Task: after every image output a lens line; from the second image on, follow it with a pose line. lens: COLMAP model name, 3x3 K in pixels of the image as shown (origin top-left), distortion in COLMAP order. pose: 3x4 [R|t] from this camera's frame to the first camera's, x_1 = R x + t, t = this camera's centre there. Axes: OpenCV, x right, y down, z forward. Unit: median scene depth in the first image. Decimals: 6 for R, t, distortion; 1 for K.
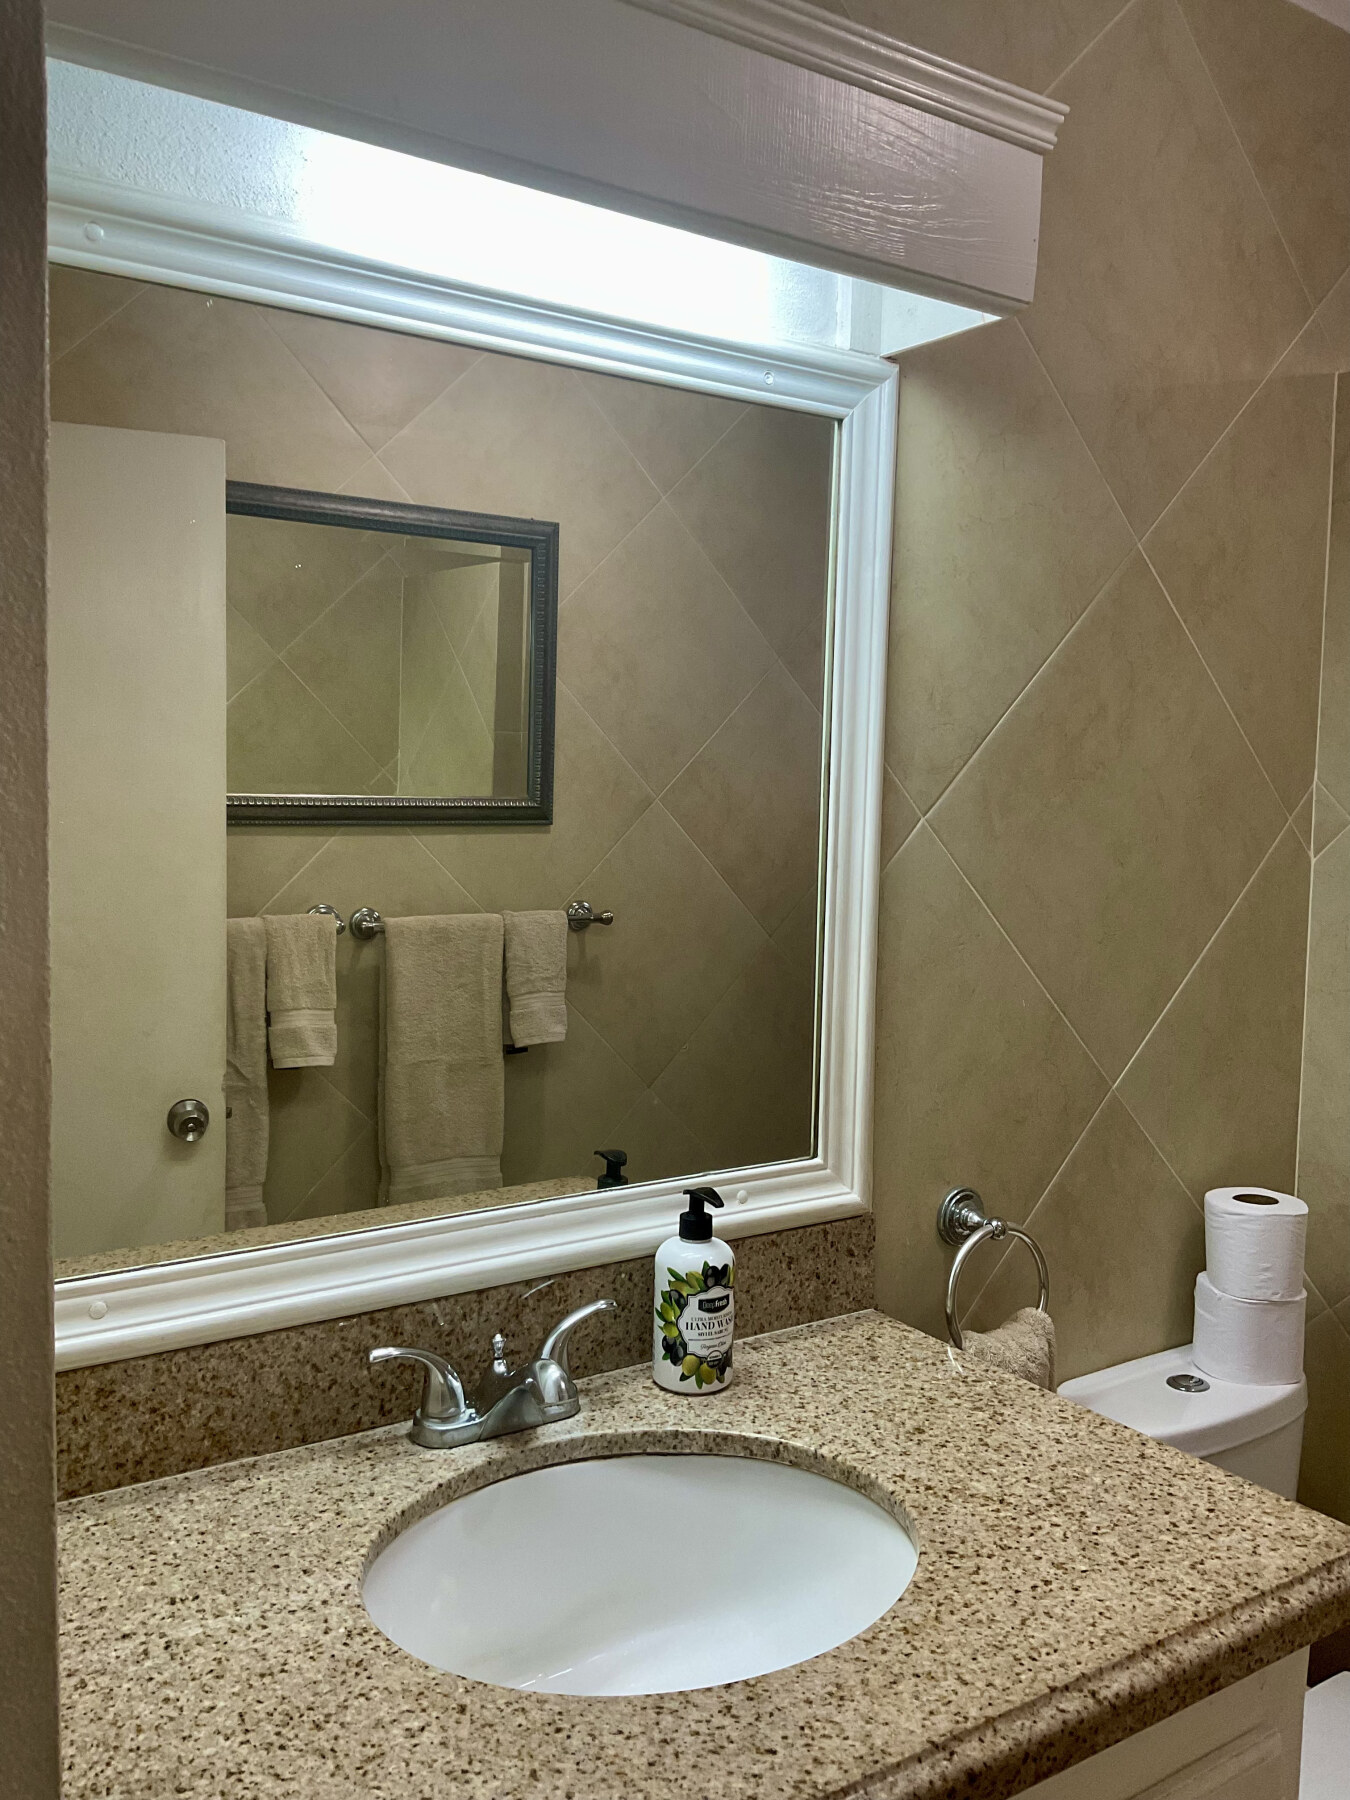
lens RADIAL K [[1500.7, 0, 676.2], [0, 1500.7, 891.9], [0, 0, 1]] dist [0.037660, -0.043297]
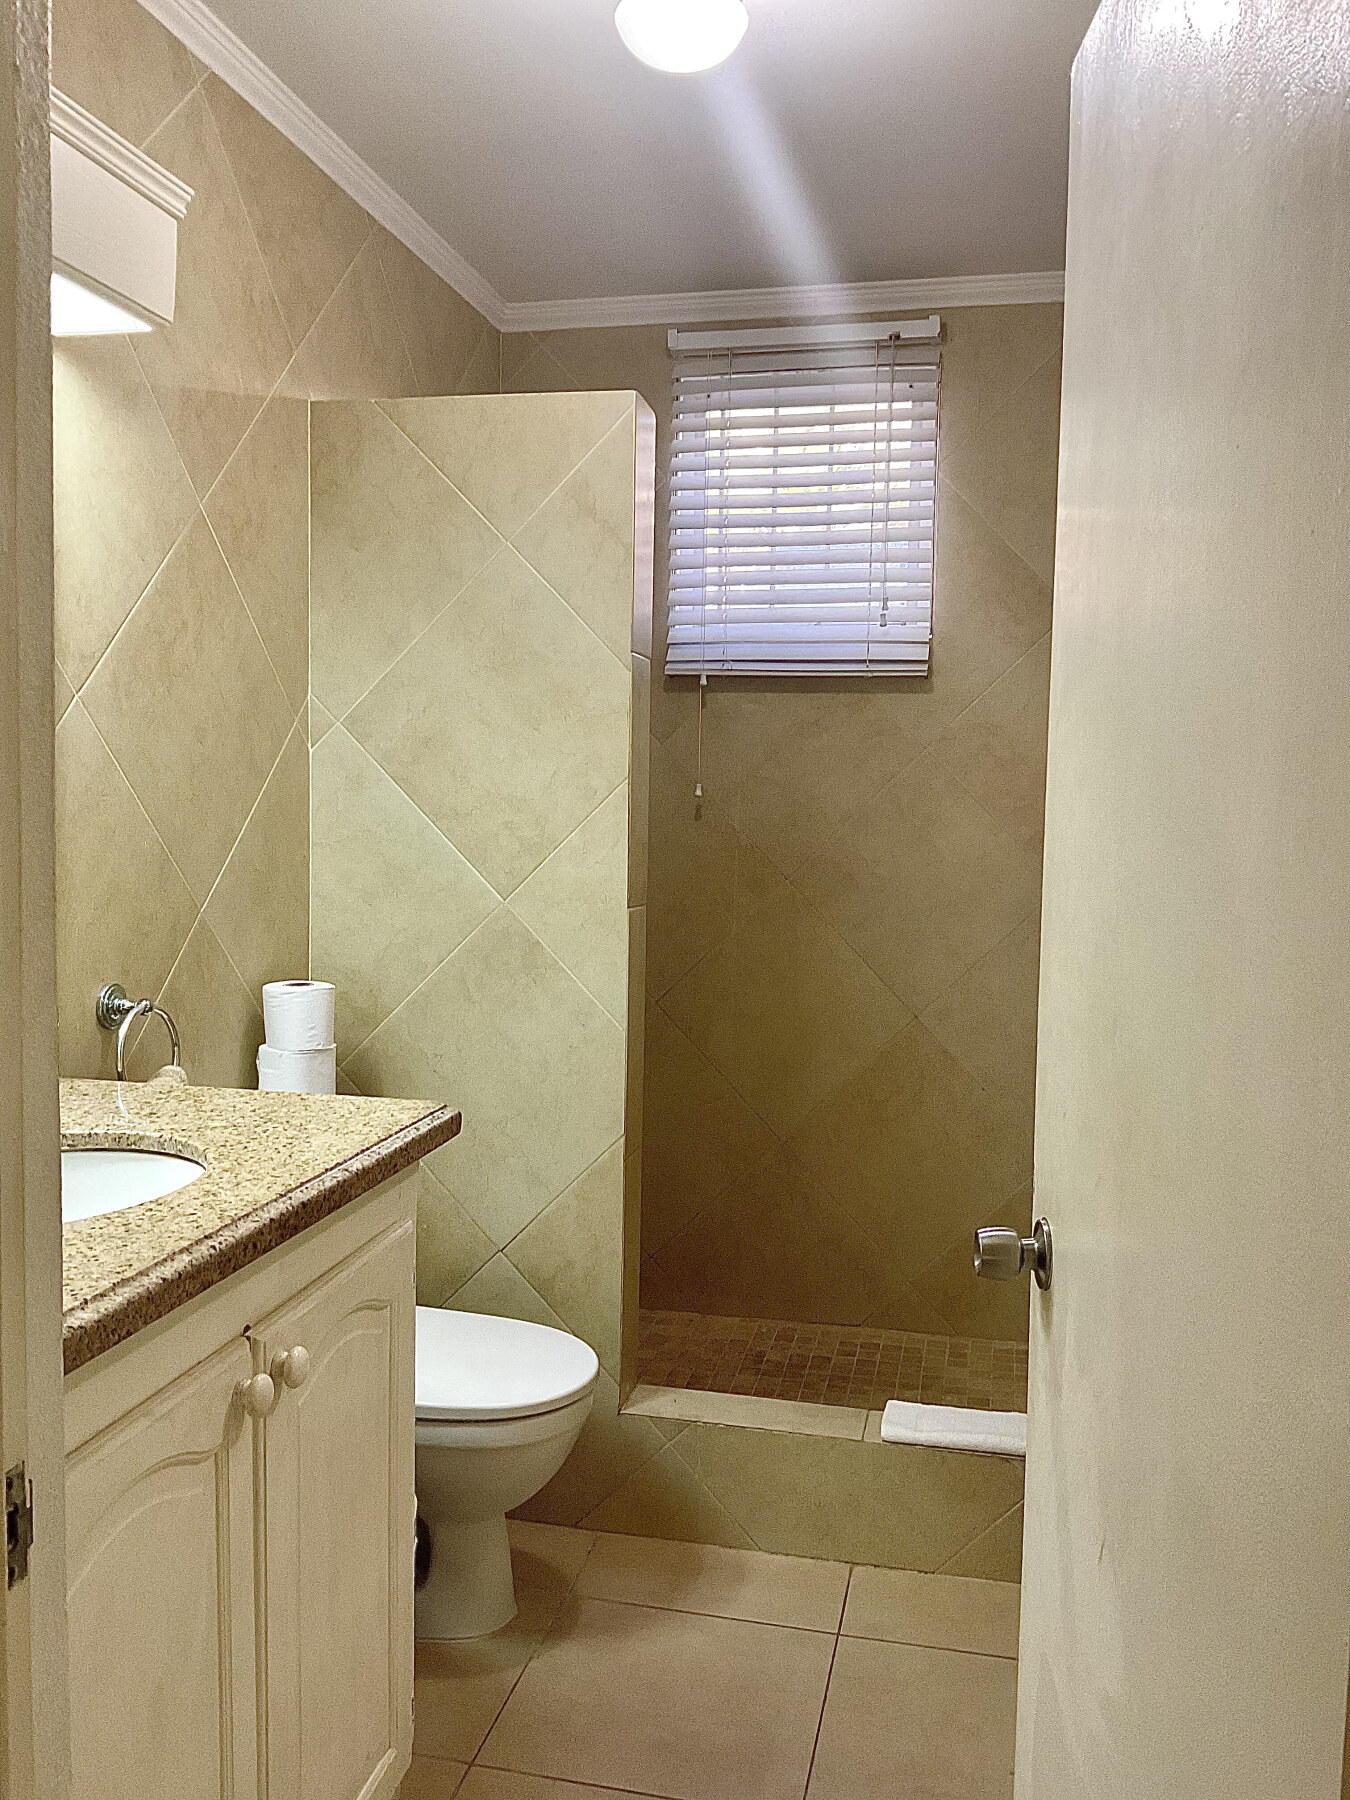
lens RADIAL K [[1500.7, 0, 672.0], [0, 1500.7, 900.2], [0, 0, 1]] dist [0.037660, -0.043297]
pose [[0.731602, -0.055282, 0.679487, -0.338929], [0.045689, 0.998442, 0.032039, 0.104210], [-0.680199, 0.007605, 0.732988, -0.289749]]
